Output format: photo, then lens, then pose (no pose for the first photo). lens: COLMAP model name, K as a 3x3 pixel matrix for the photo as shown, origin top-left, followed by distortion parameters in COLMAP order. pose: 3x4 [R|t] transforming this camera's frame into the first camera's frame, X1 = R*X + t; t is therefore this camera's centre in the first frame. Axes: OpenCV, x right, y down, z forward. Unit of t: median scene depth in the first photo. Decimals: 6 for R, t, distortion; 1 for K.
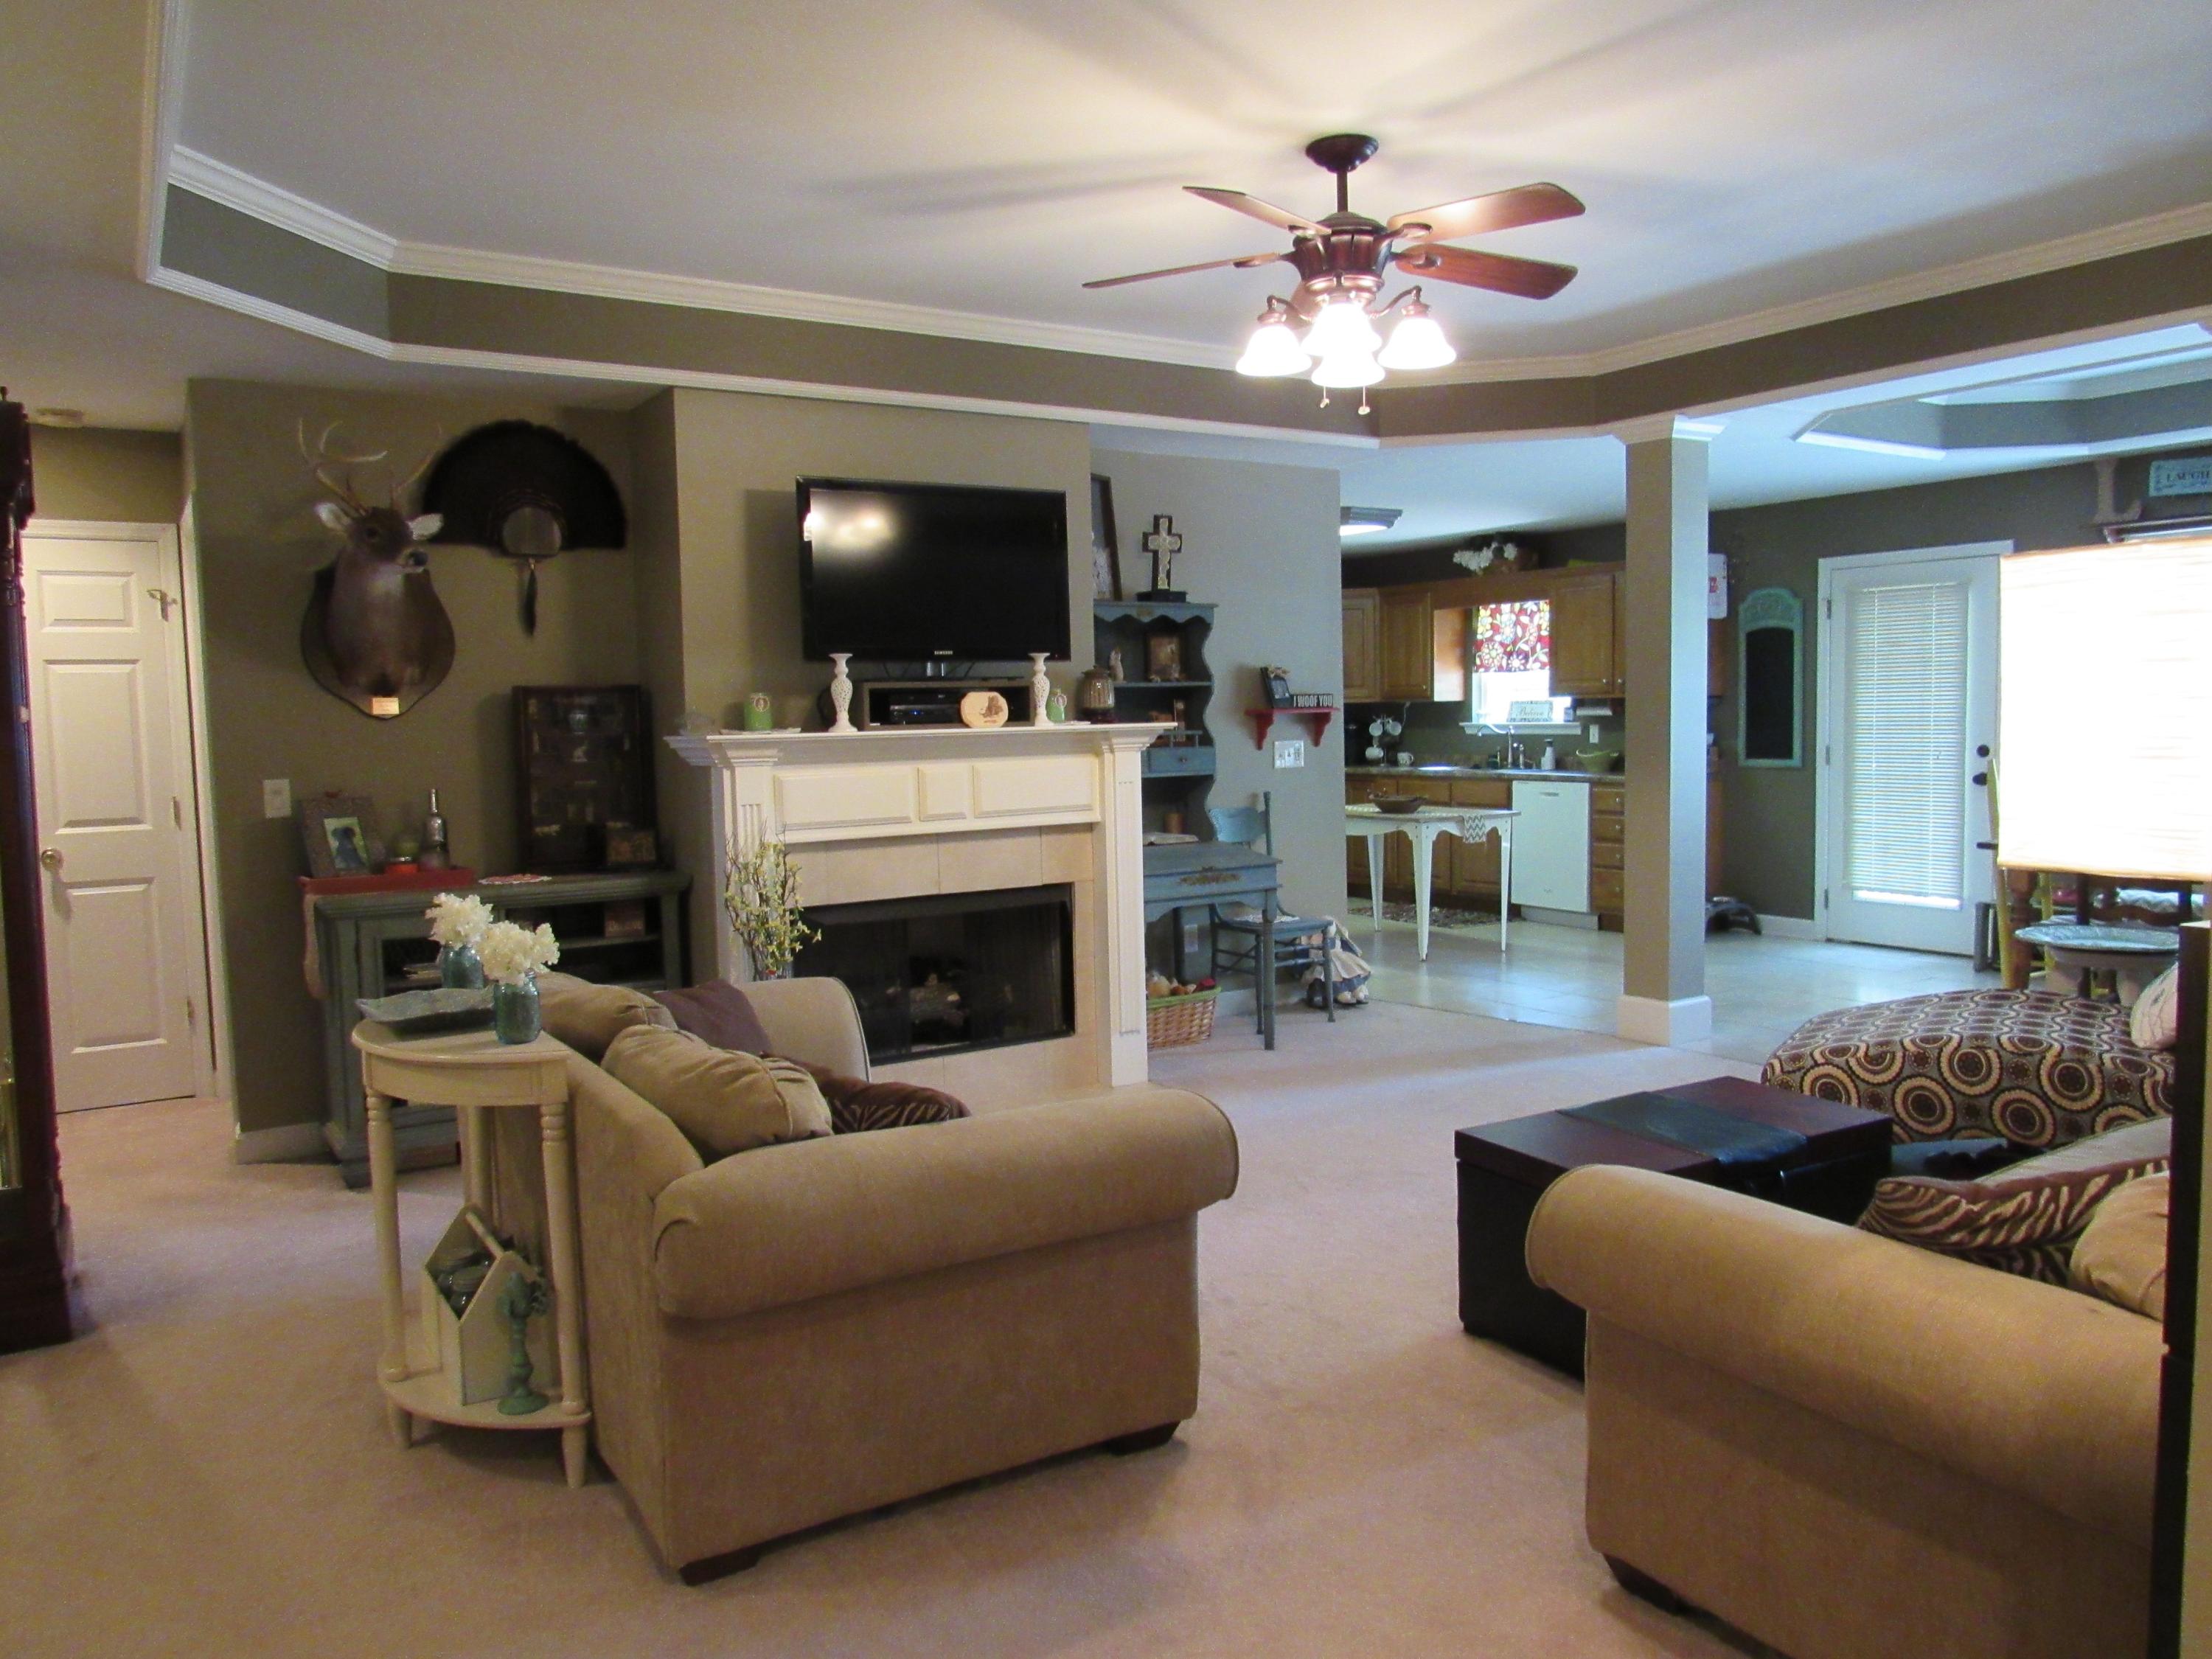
lens RADIAL K [[1589.5, 0, 1109.5], [0, 1589.5, 826.5], [0, 0, 1]] dist [-0.016363, 0.002180]
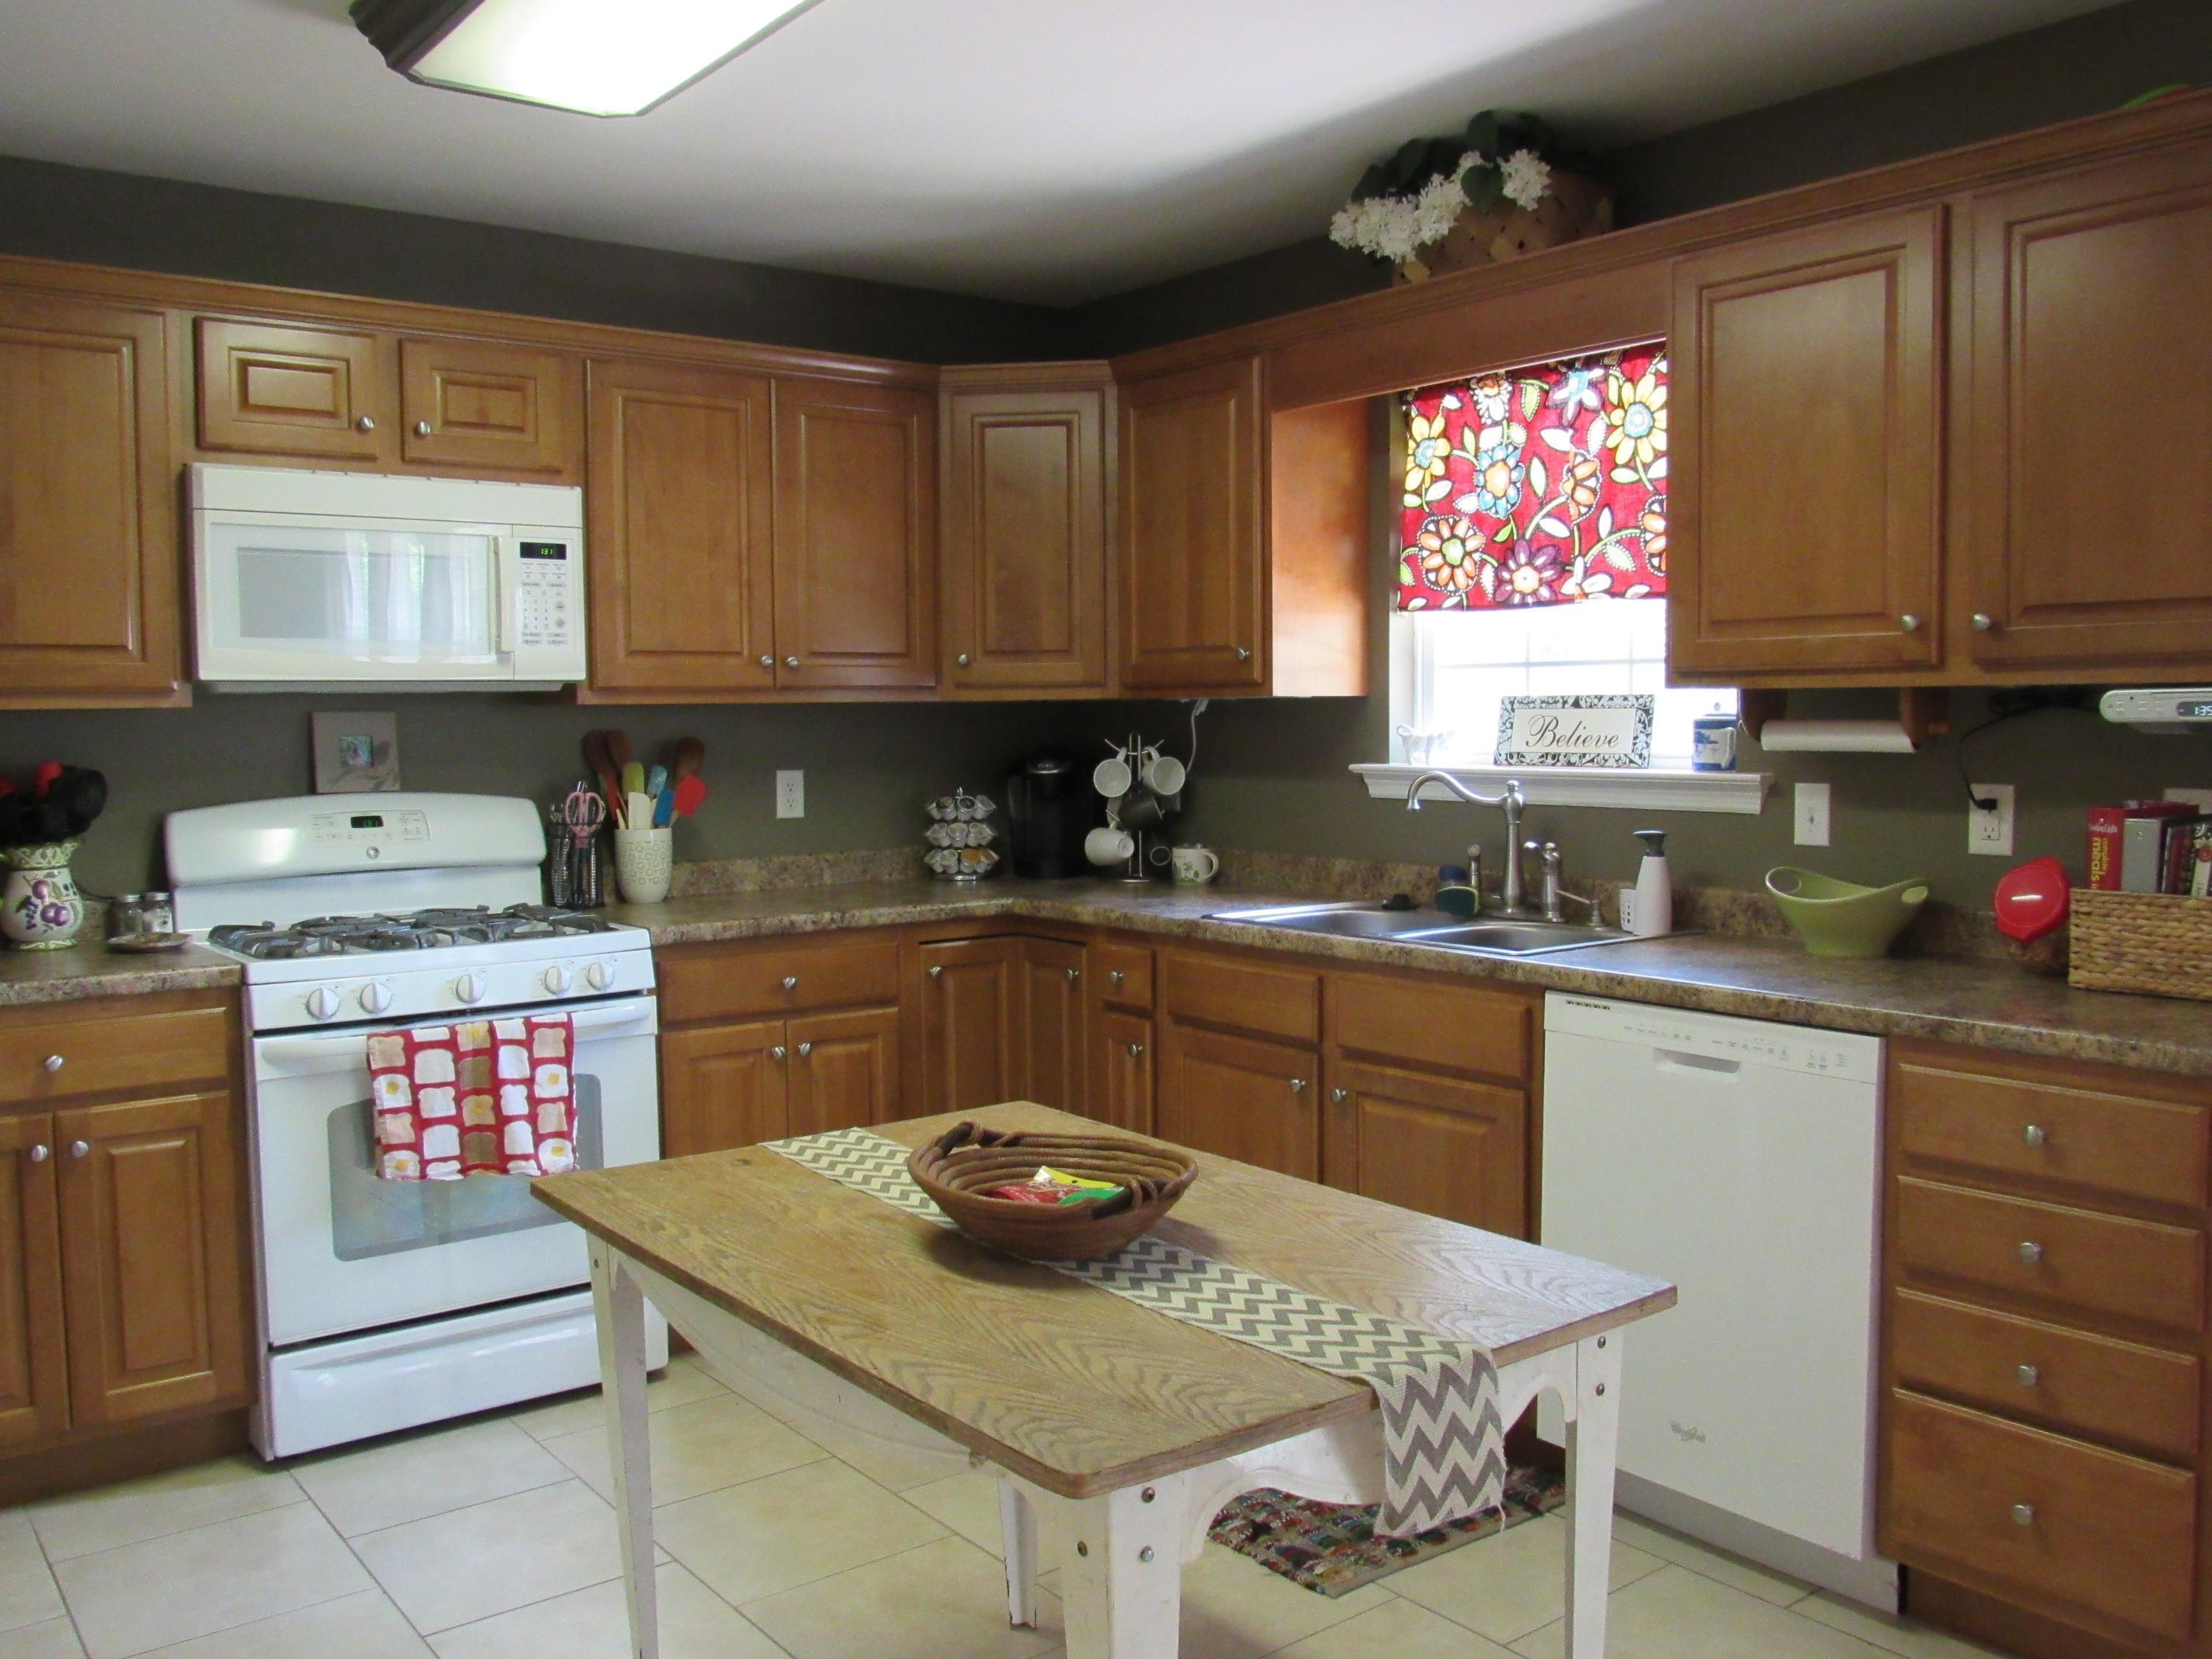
lens RADIAL K [[1846.3, 0, 1105.3], [0, 1846.3, 826.5], [0, 0, 1]] dist [-0.045082, 0.024669]
pose [[0.996288, 0.004082, 0.085986, 0.141085], [-0.002990, 0.999913, -0.012824, -0.048676], [-0.086031, 0.012520, 0.996214, 0.641920]]
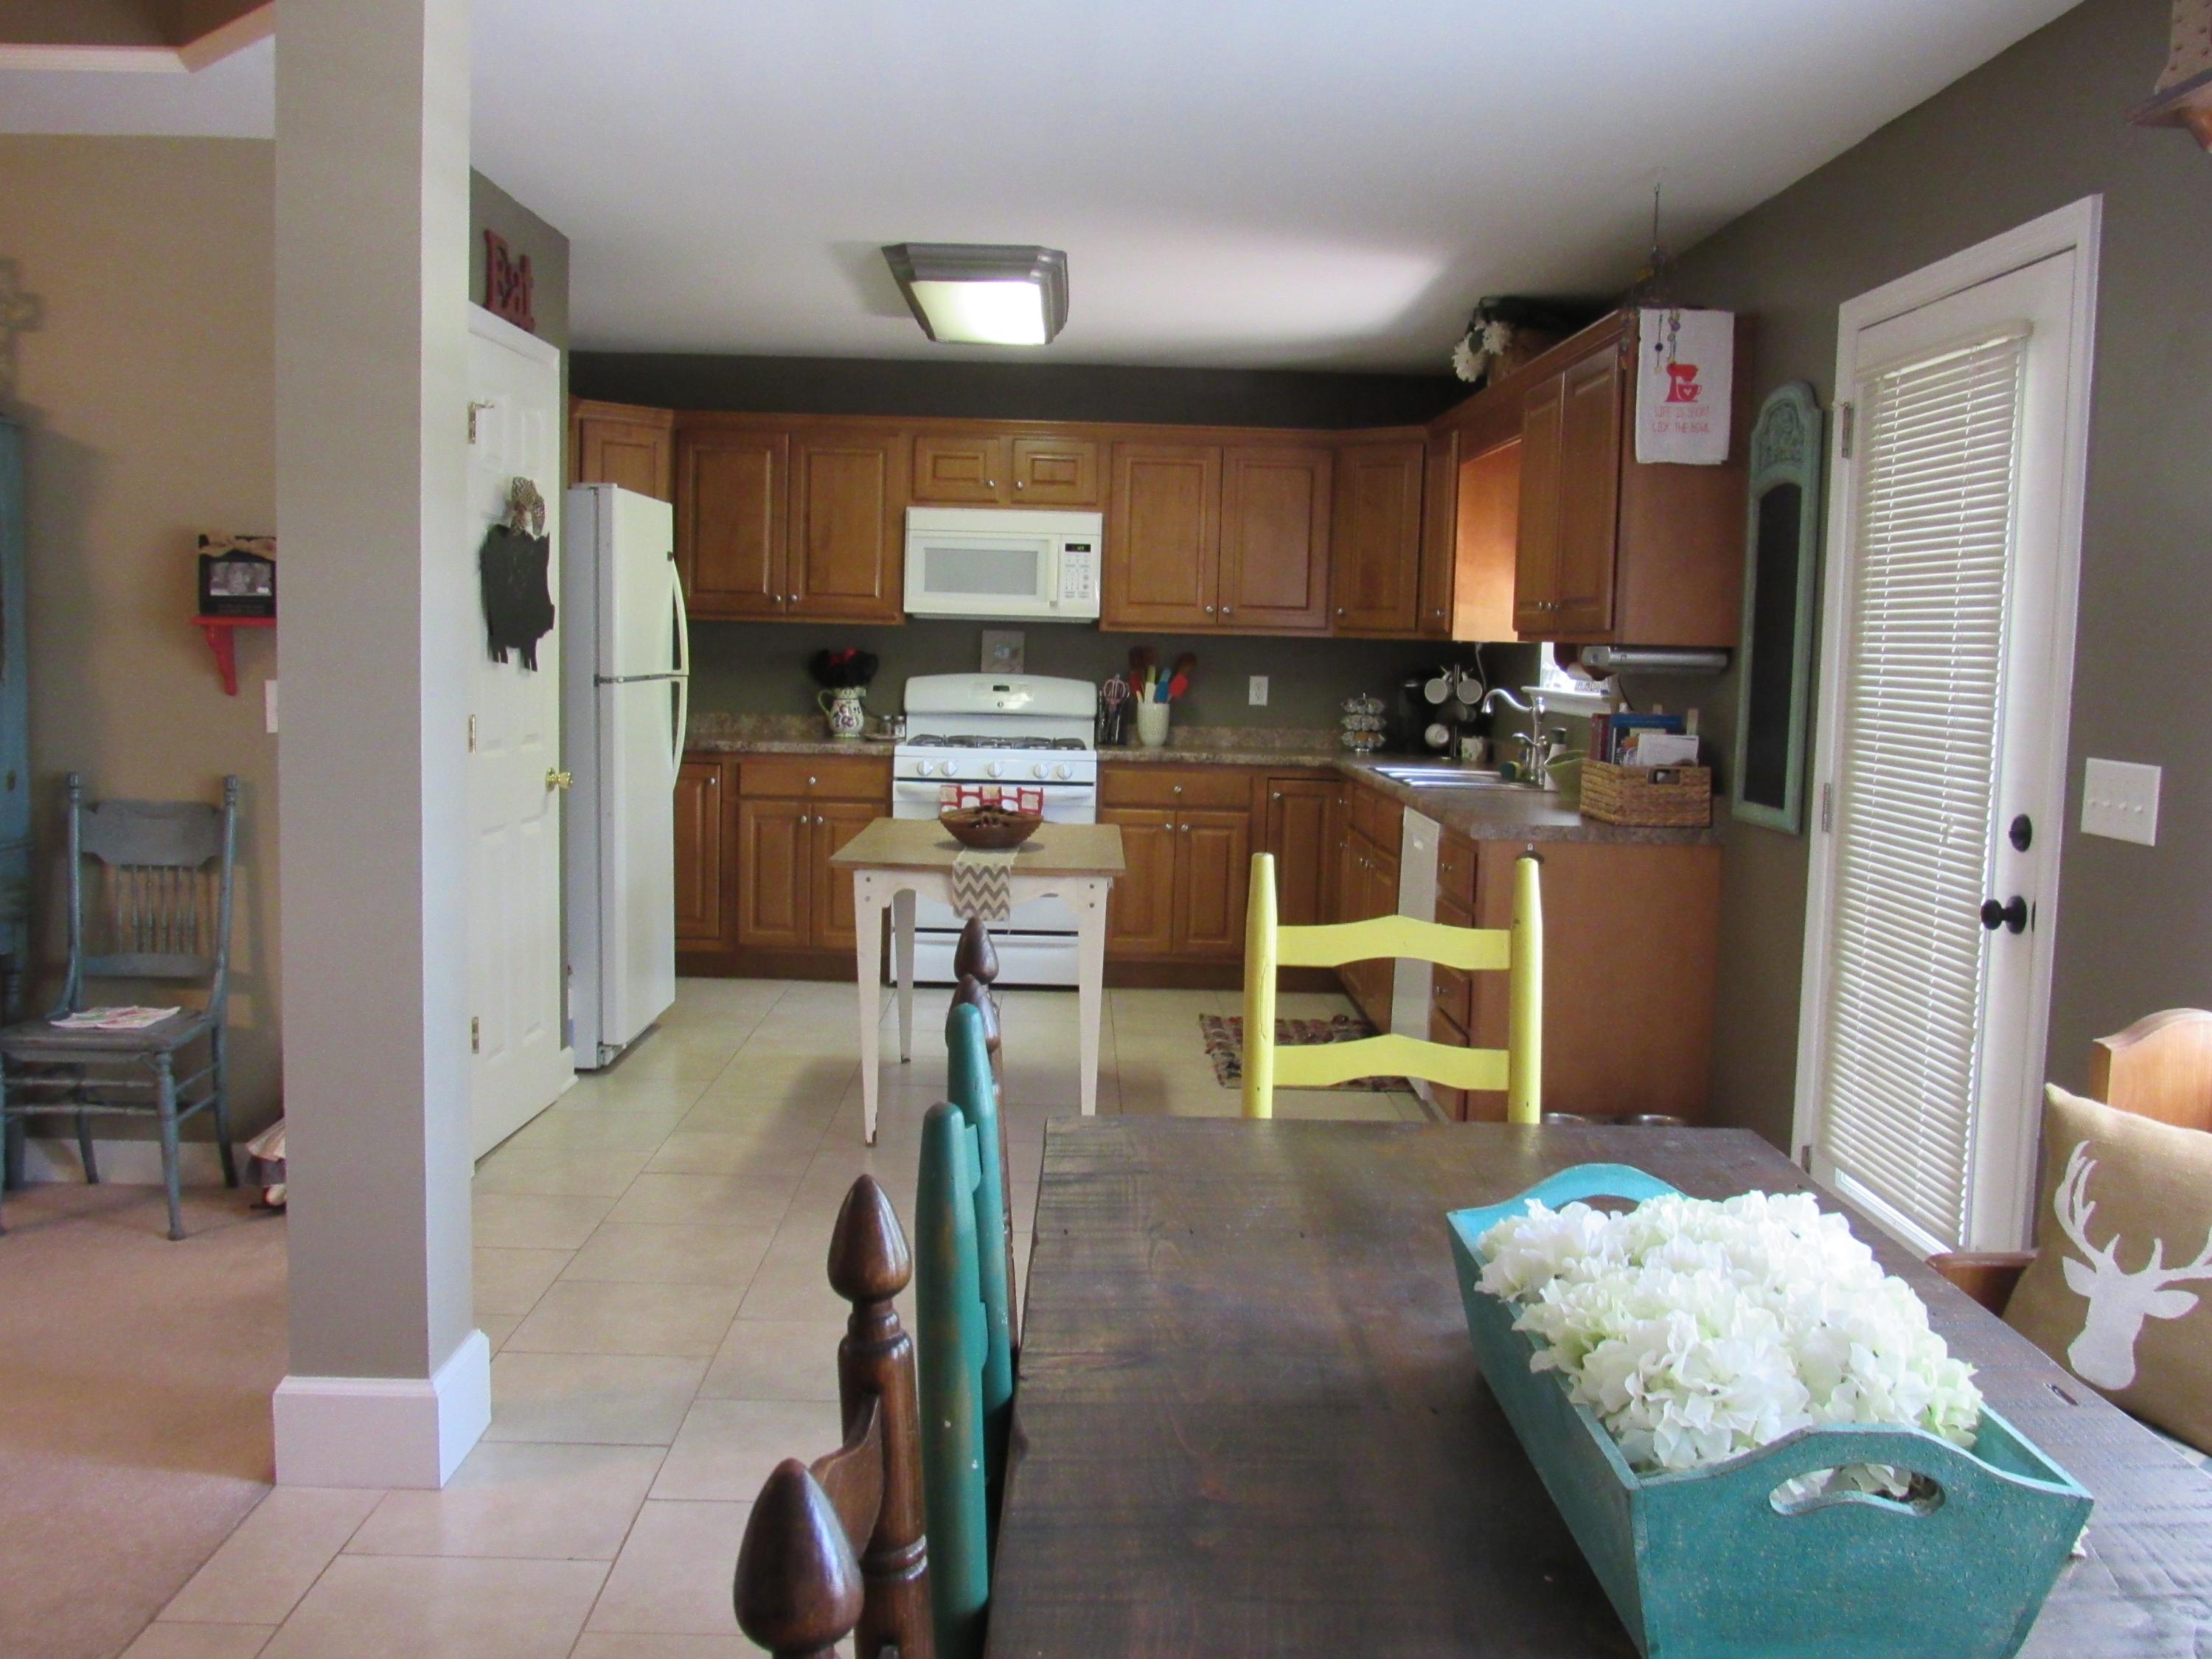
lens RADIAL K [[1944.6, 0, 1109.9], [0, 1944.6, 827.1], [0, 0, 1]] dist [-0.017987, 0.001767]
pose [[0.850275, 0.095860, -0.517535, 0.449011], [-0.083551, 0.995390, 0.047102, -0.039665], [0.519664, 0.003191, 0.854365, 0.408336]]
